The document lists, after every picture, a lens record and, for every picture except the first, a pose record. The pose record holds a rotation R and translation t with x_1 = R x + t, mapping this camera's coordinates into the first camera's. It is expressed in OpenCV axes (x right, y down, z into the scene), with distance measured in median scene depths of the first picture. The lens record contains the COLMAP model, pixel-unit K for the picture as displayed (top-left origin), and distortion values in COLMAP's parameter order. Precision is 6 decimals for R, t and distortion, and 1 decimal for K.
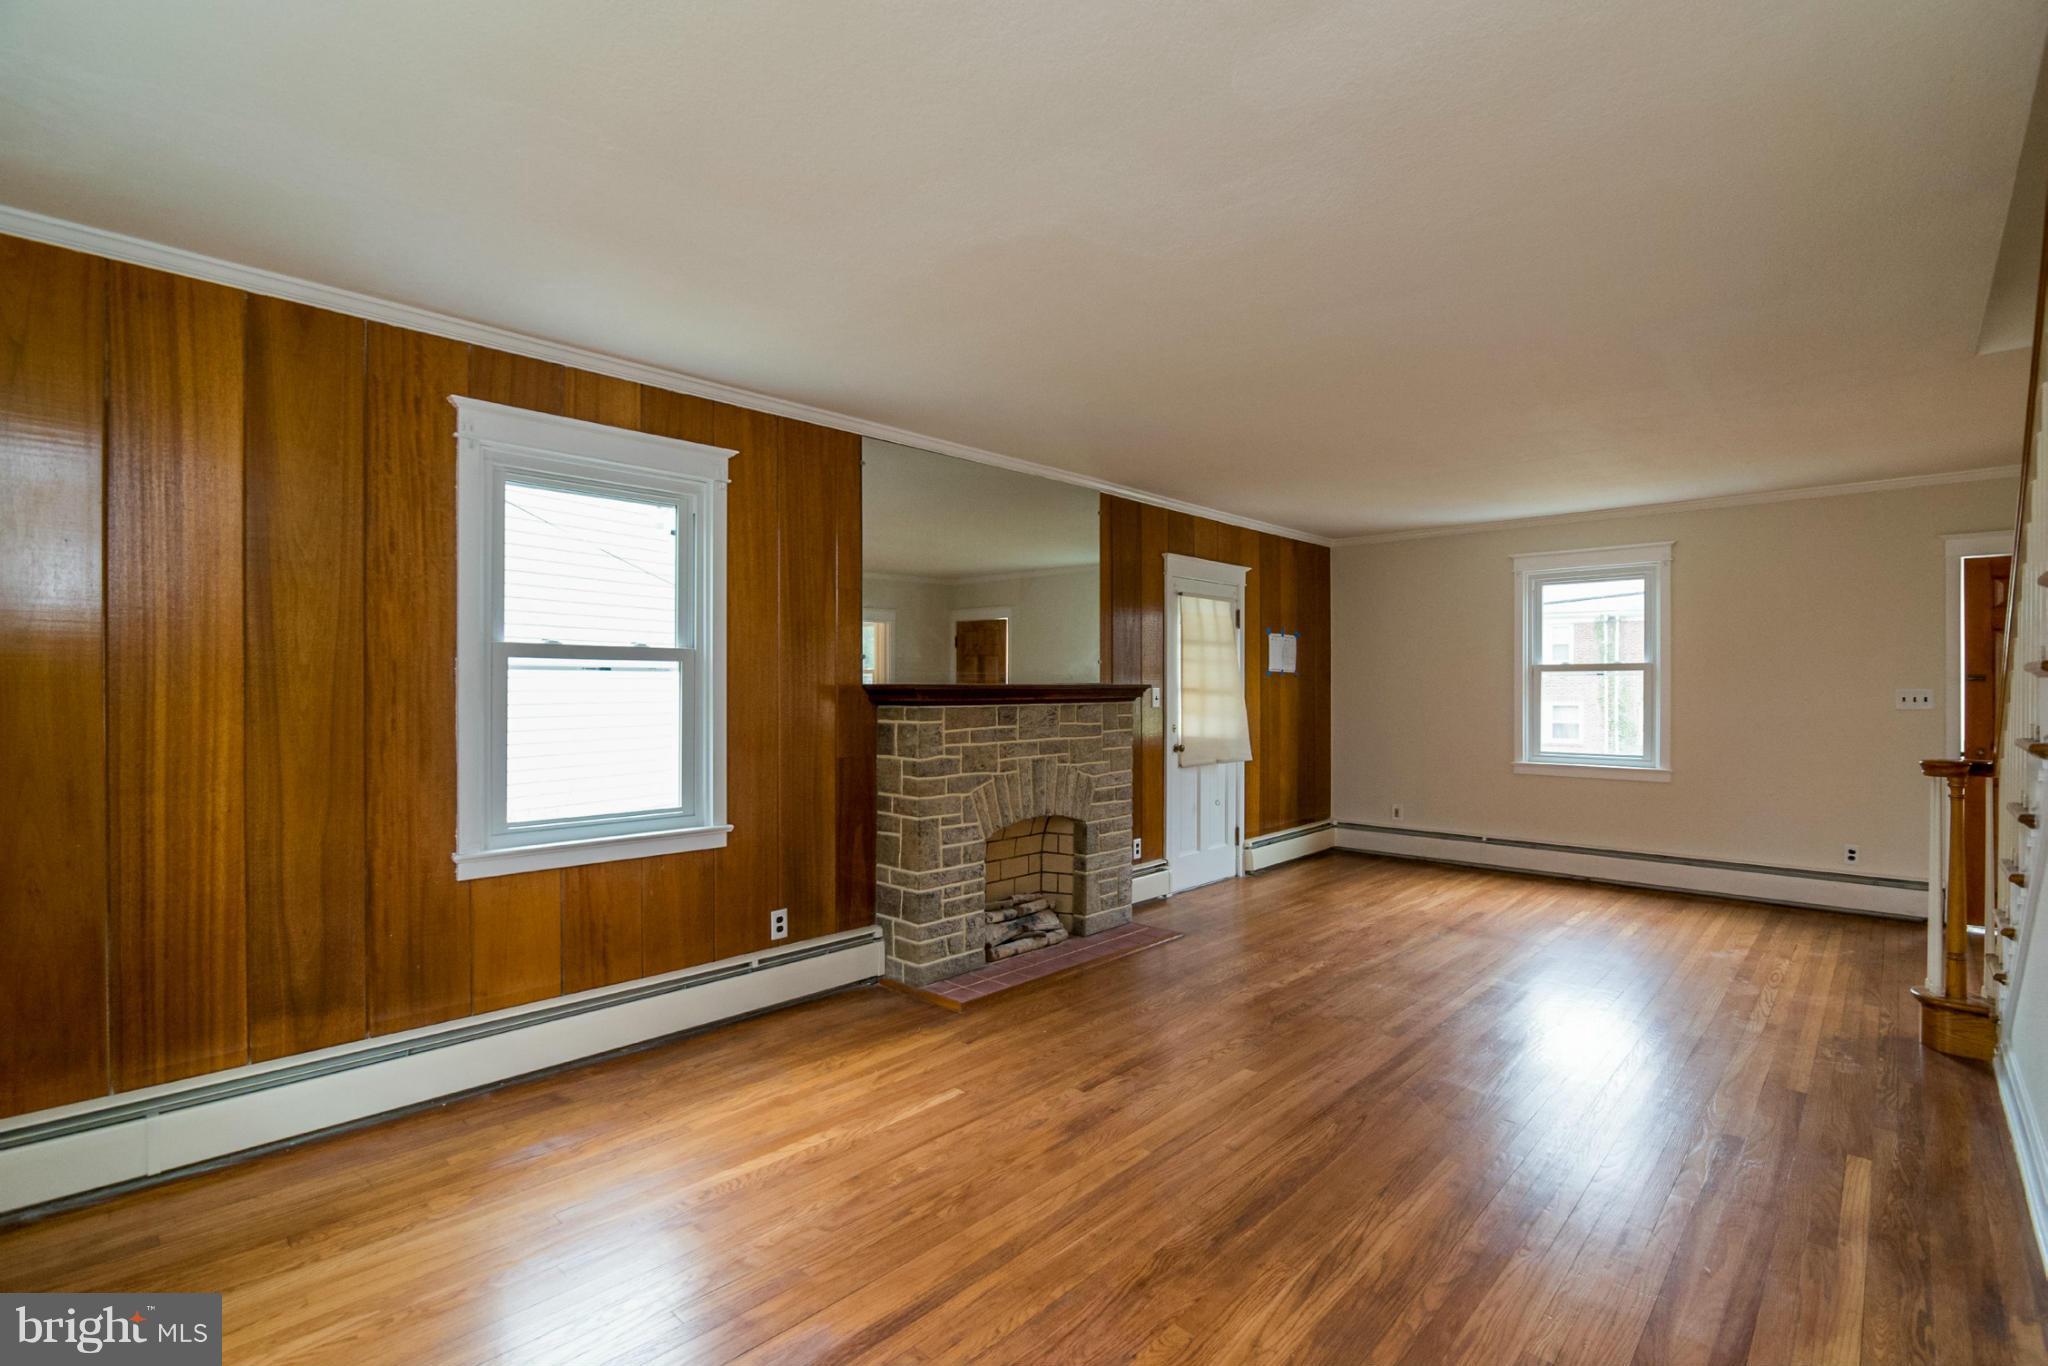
lens RADIAL K [[947.8, 0, 1008.8], [0, 947.8, 691.0], [0, 0, 1]] dist [-0.025406, 0.001490]
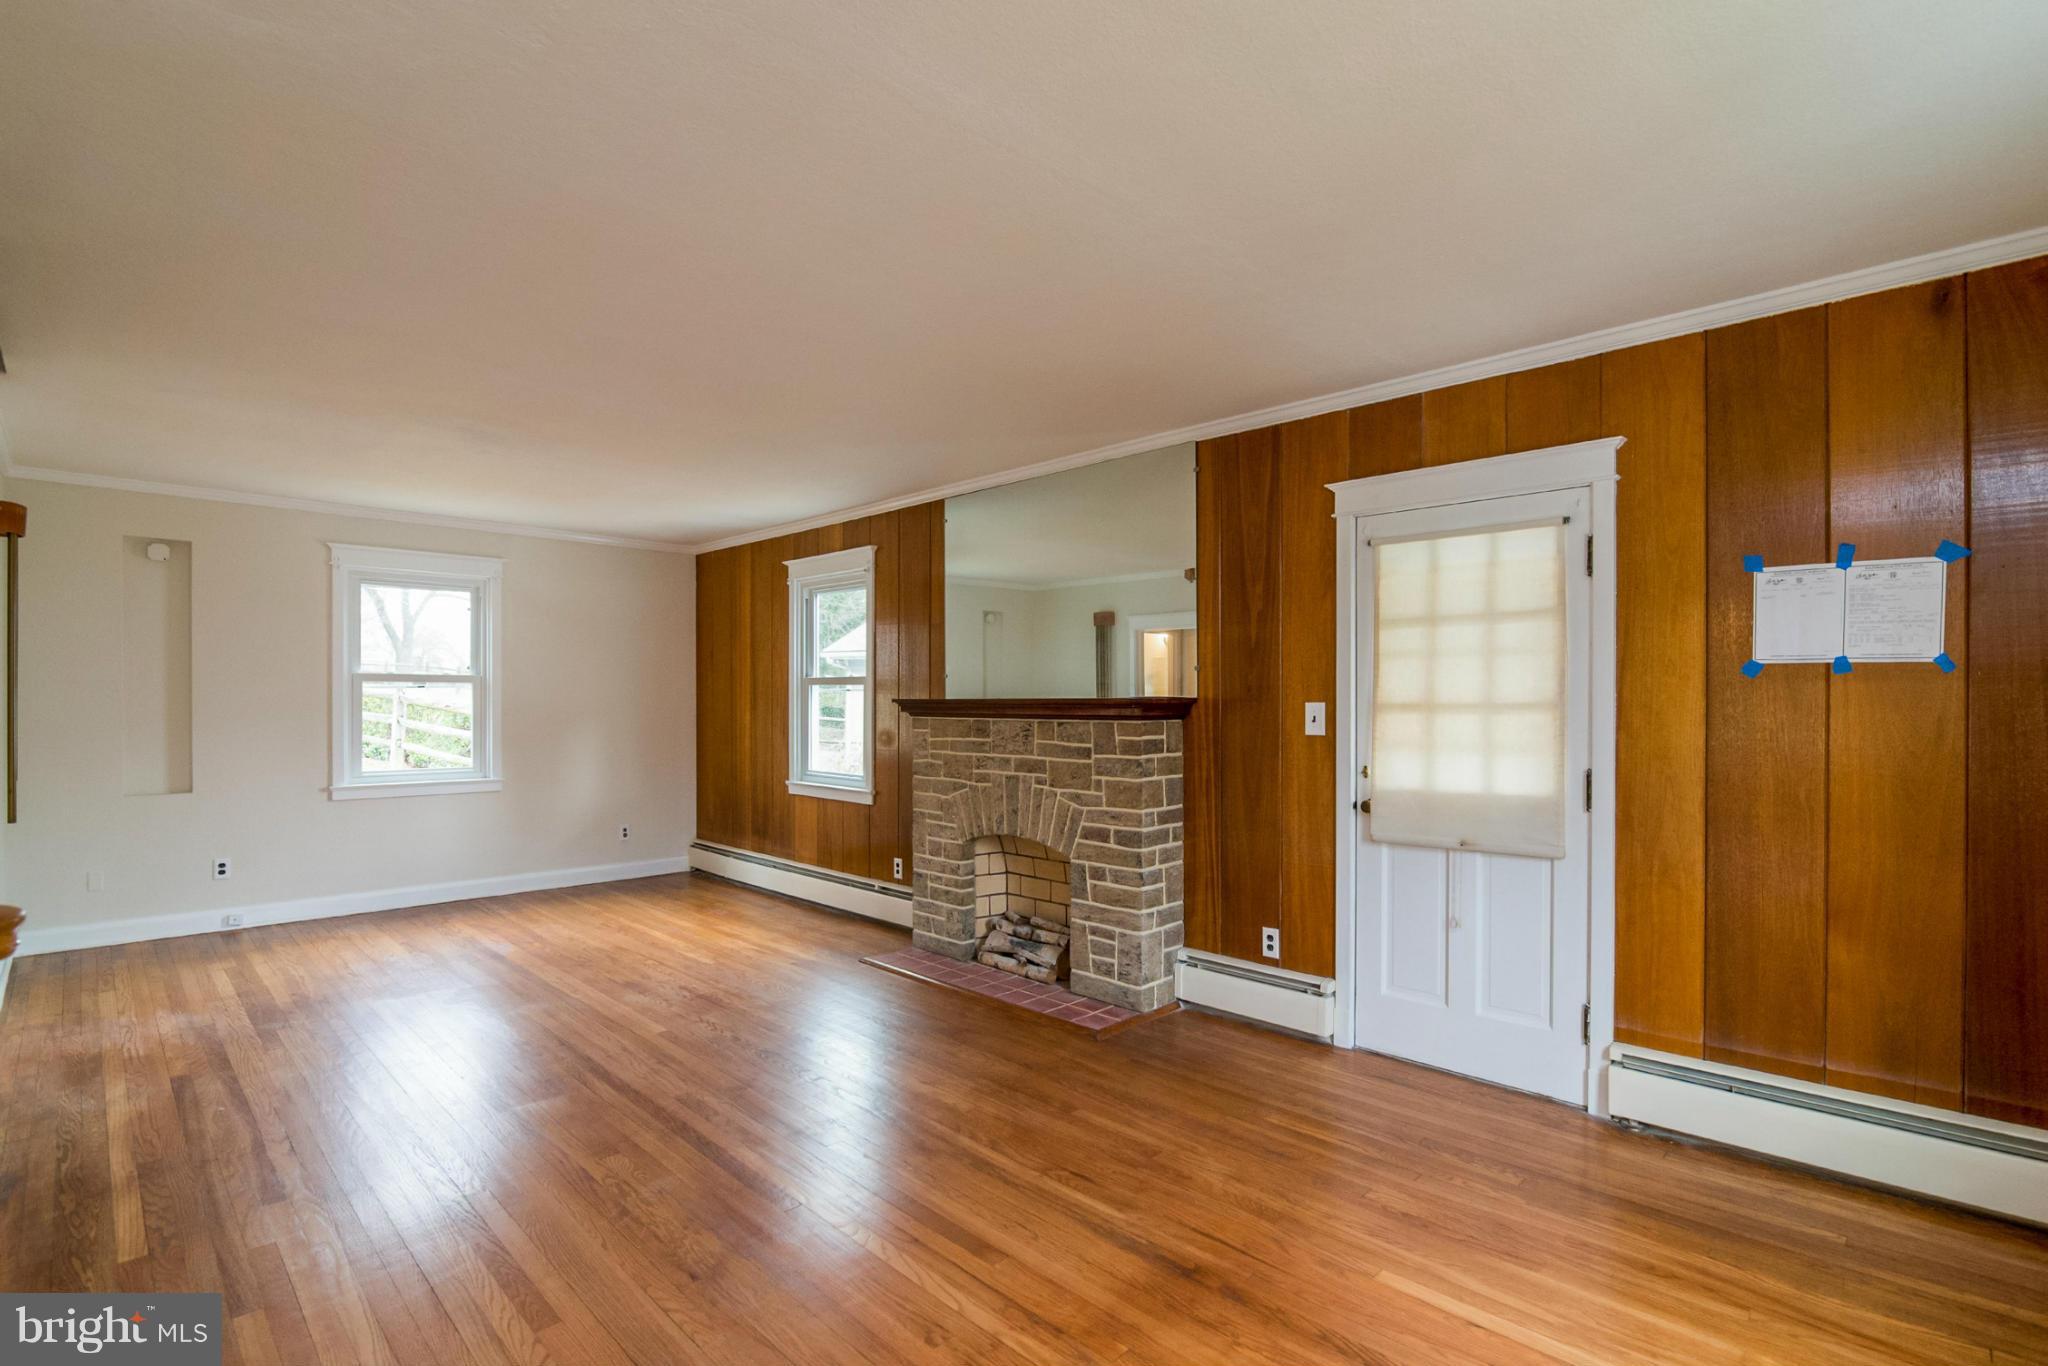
lens RADIAL K [[947.8, 0, 1050.8], [0, 947.8, 717.0], [0, 0, 1]] dist [-0.025406, 0.001490]
pose [[-0.000197, 0.017637, -0.999844, 1.089113], [-0.007166, 0.999819, 0.017638, -0.005793], [0.999974, 0.007168, -0.000071, 1.141544]]
